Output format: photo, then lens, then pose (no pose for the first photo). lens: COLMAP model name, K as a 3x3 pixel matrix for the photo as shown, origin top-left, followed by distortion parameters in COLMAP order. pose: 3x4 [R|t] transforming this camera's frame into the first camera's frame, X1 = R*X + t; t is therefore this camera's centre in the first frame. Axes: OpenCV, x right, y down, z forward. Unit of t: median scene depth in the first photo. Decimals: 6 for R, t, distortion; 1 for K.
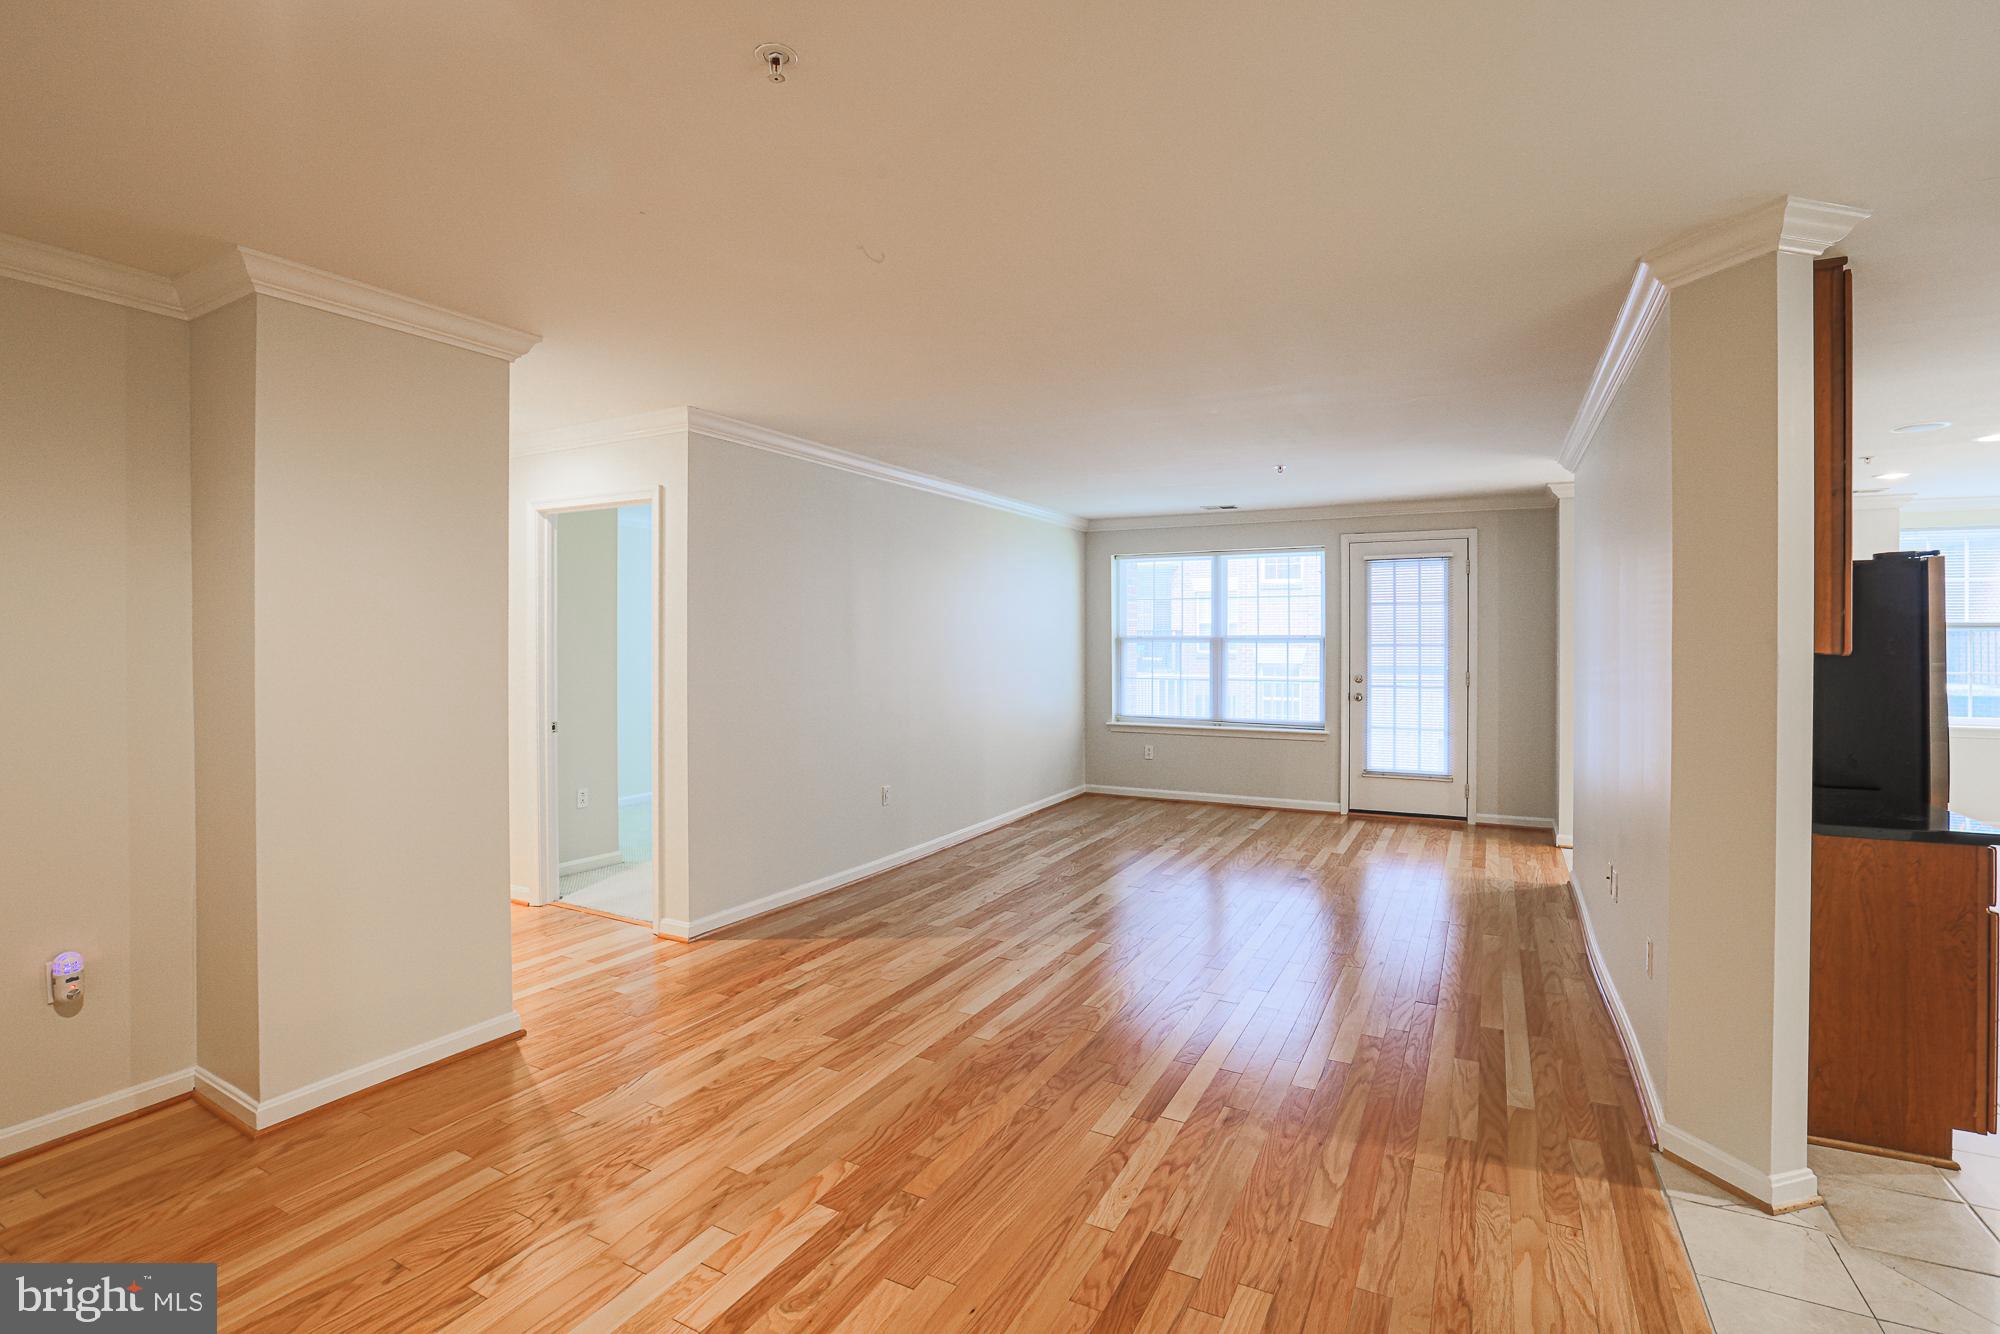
lens RADIAL K [[930.7, 0, 995.6], [0, 930.7, 653.7], [0, 0, 1]] dist [-0.044366, 0.009908]
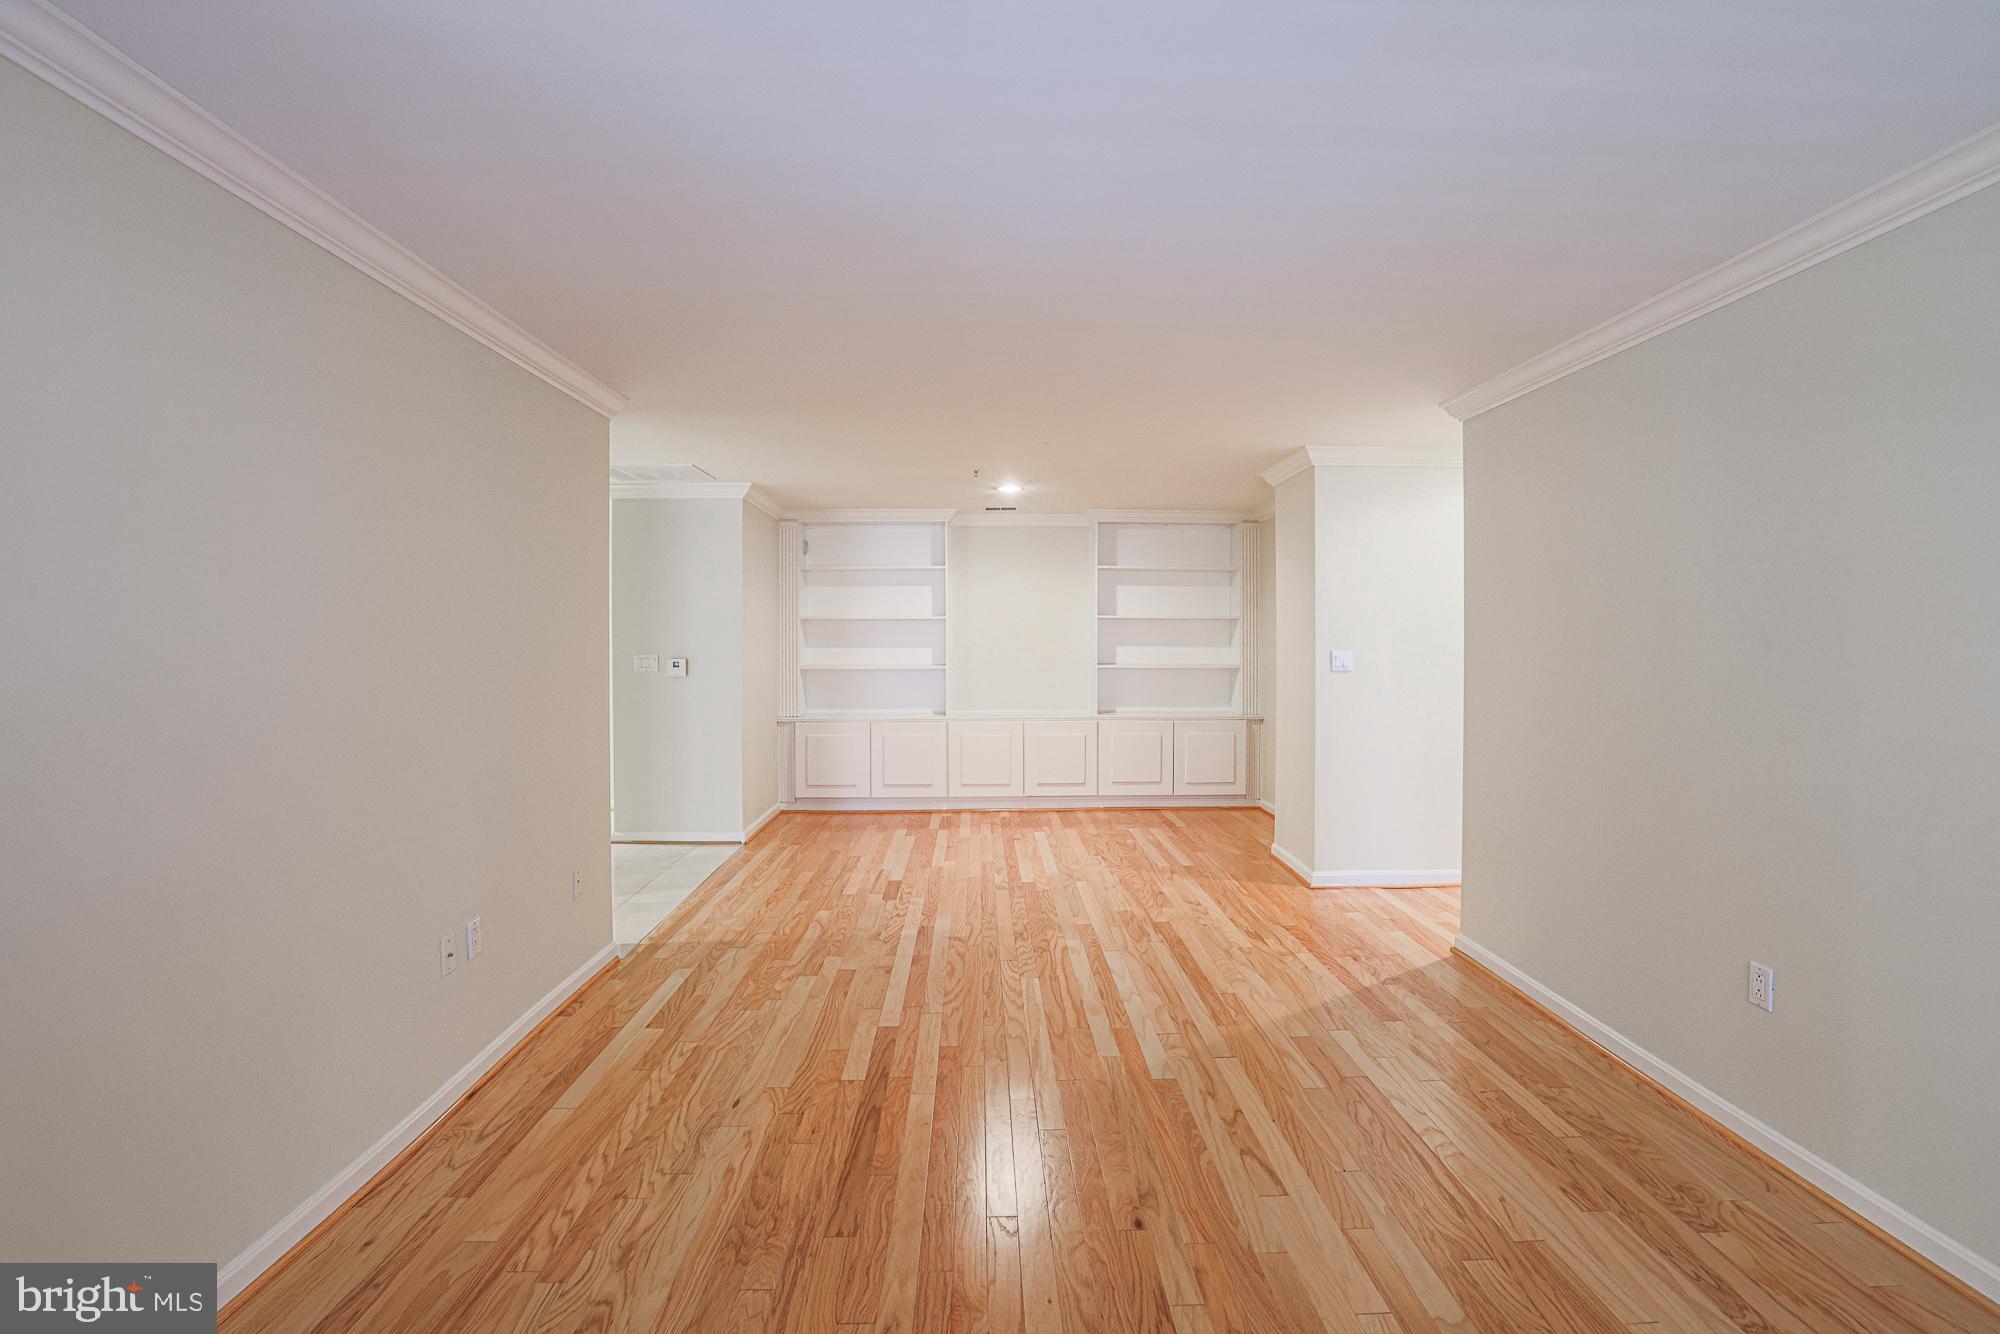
lens RADIAL K [[930.7, 0, 994.9], [0, 930.7, 658.1], [0, 0, 1]] dist [-0.044366, 0.009908]
pose [[-0.871610, 0.010039, -0.490097, 0.510921], [-0.006172, 0.999486, 0.031450, -0.017837], [0.490161, 0.030437, -0.871100, 1.473702]]
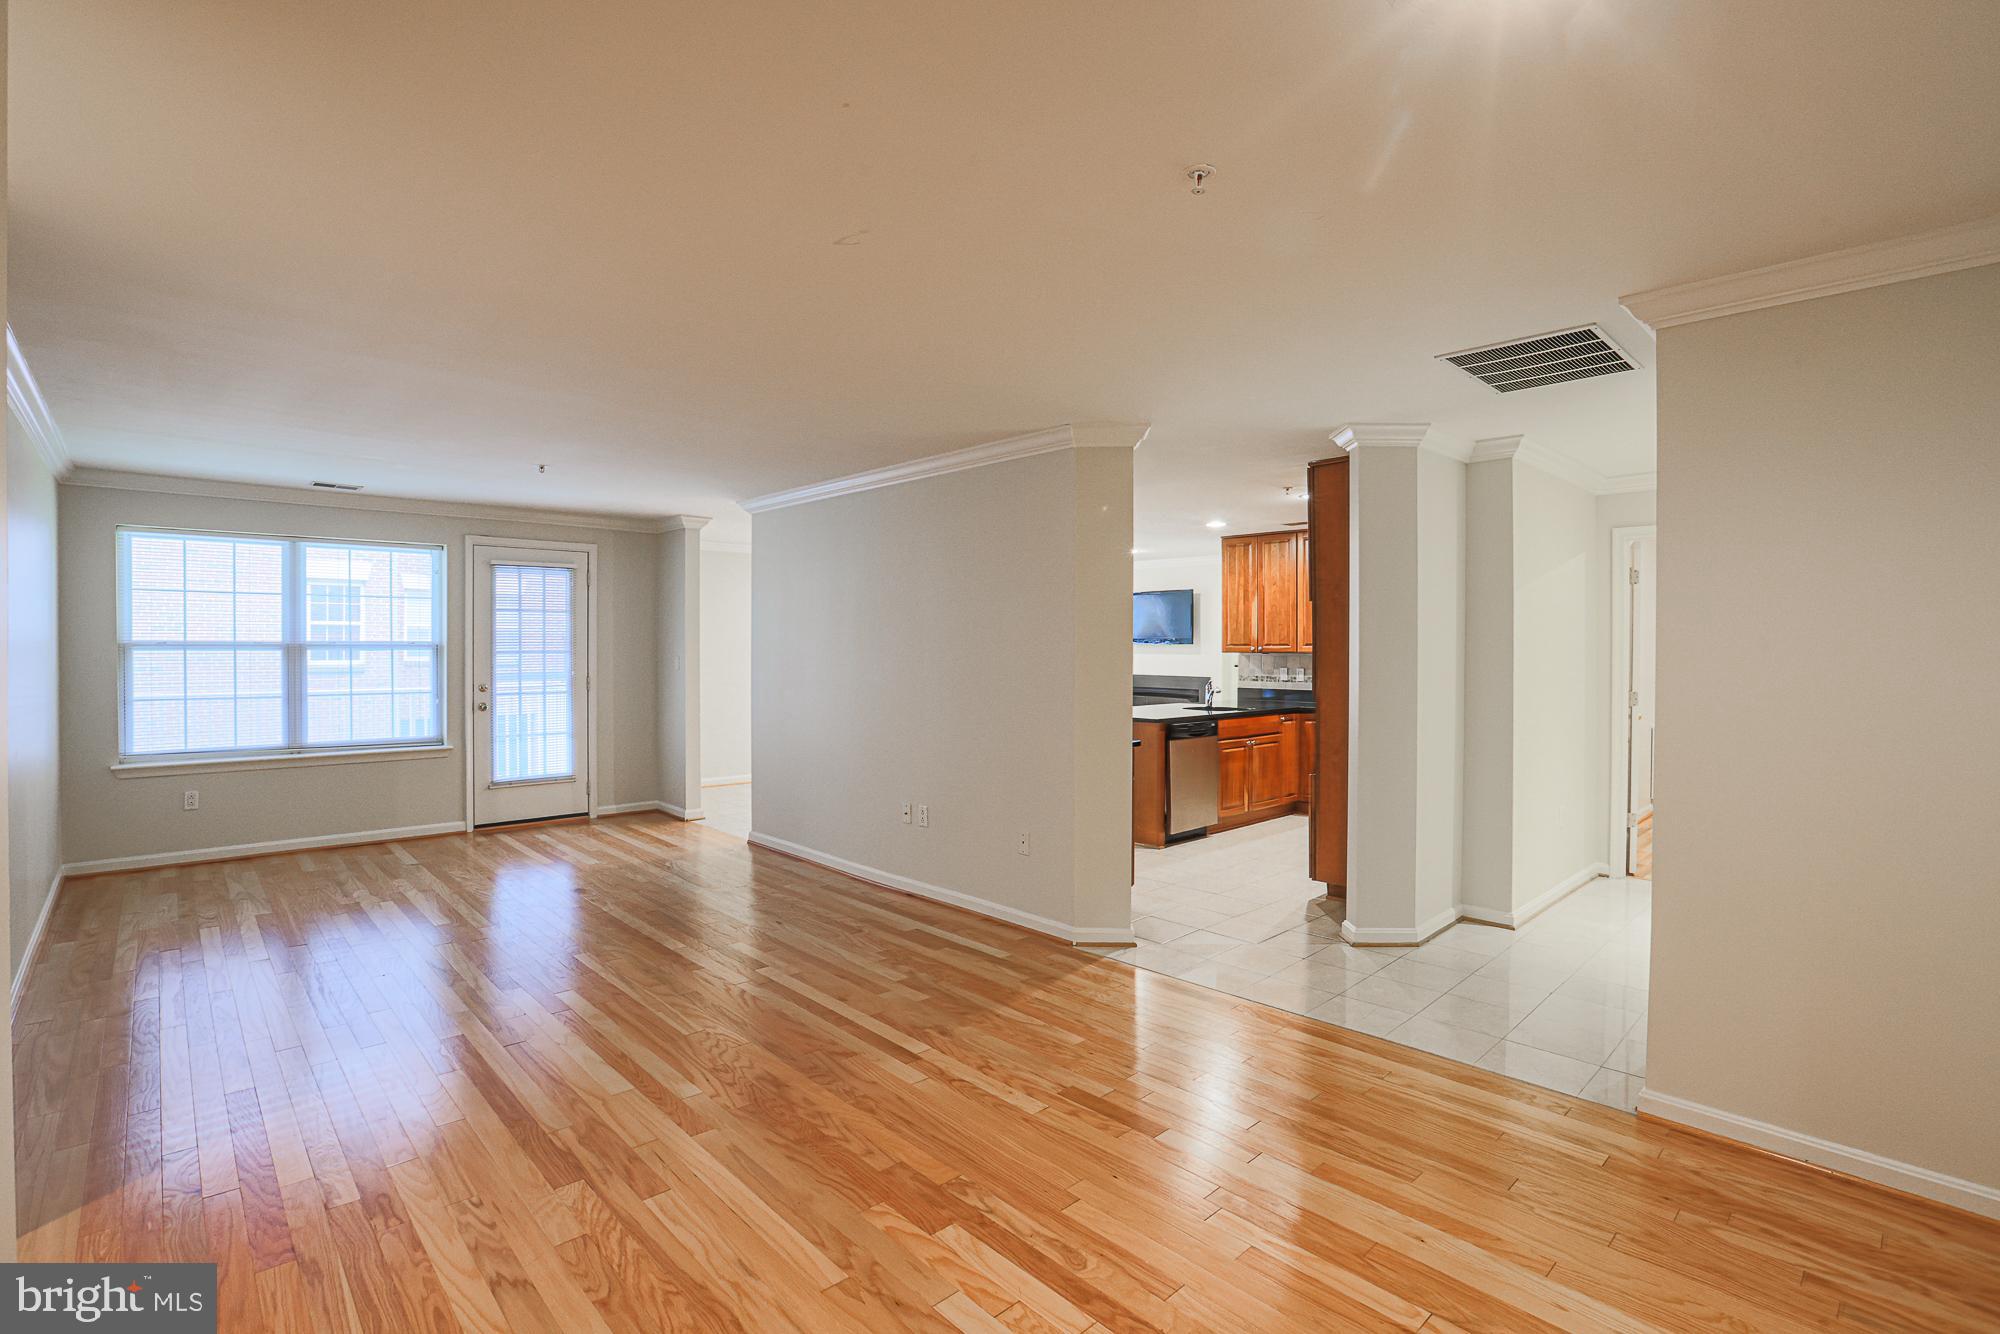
lens RADIAL K [[930.7, 0, 996.1], [0, 930.7, 650.3], [0, 0, 1]] dist [-0.044366, 0.009908]
pose [[0.319283, -0.002036, 0.947657, -0.539076], [0.010711, 0.999942, -0.001461, -0.006803], [-0.947599, 0.010617, 0.319286, 0.308129]]
